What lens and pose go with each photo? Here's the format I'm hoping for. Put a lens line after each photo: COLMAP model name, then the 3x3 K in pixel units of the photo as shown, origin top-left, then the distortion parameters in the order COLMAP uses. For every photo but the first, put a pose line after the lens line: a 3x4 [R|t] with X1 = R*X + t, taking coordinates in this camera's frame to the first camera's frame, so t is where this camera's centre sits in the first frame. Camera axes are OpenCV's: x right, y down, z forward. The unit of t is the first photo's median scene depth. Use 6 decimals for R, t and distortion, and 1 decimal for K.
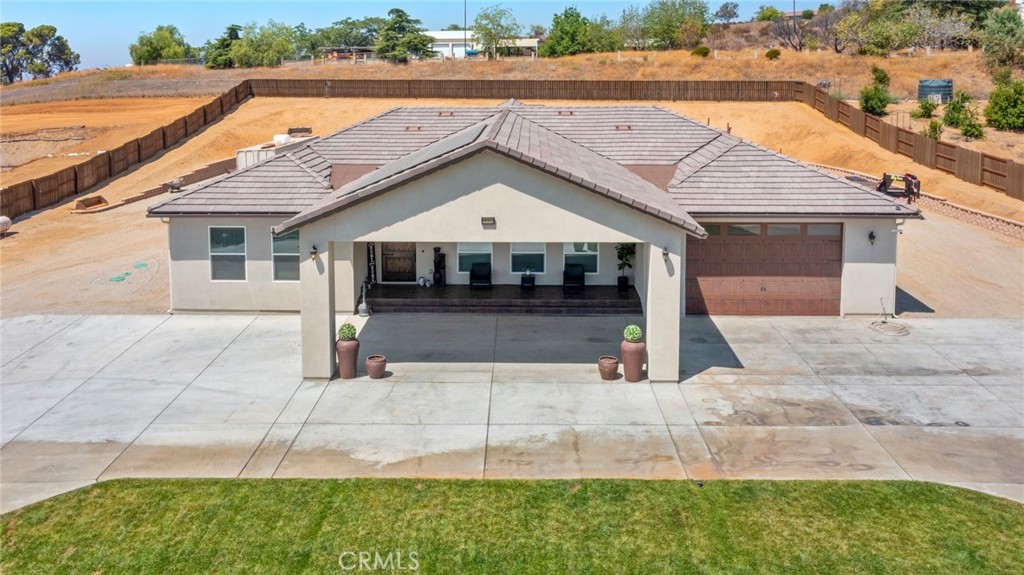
lens RADIAL K [[825.2, 0, 512.0], [0, 825.2, 287.5], [0, 0, 1]] dist [-0.011153, 0.005390]
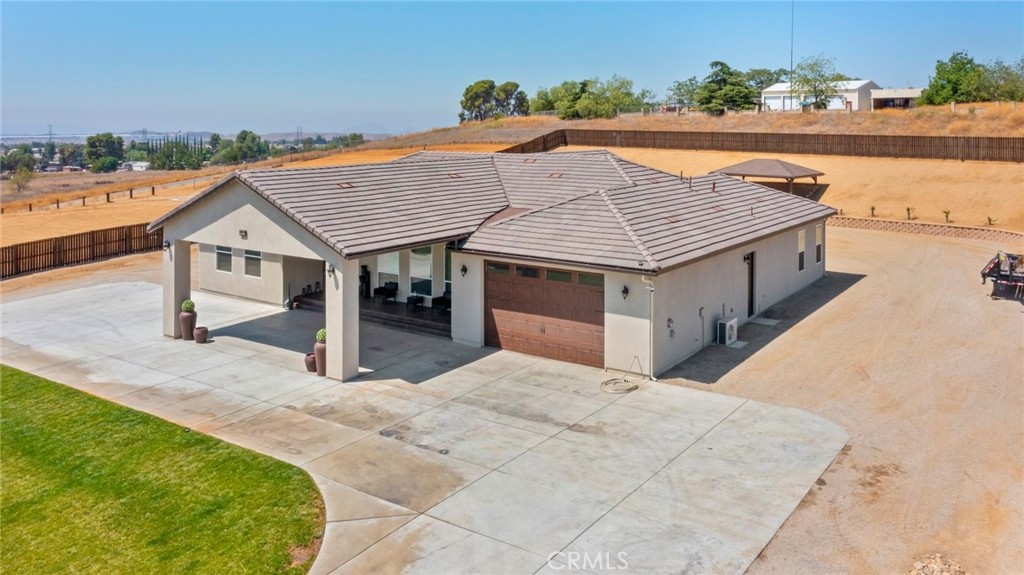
lens RADIAL K [[857.7, 0, 512.0], [0, 857.7, 287.5], [0, 0, 1]] dist [-0.007466, 0.006212]
pose [[0.827962, 0.113111, -0.549259, 0.278976], [-0.149679, 0.988488, -0.022065, -0.007258], [0.540441, 0.100481, 0.835361, 0.024379]]
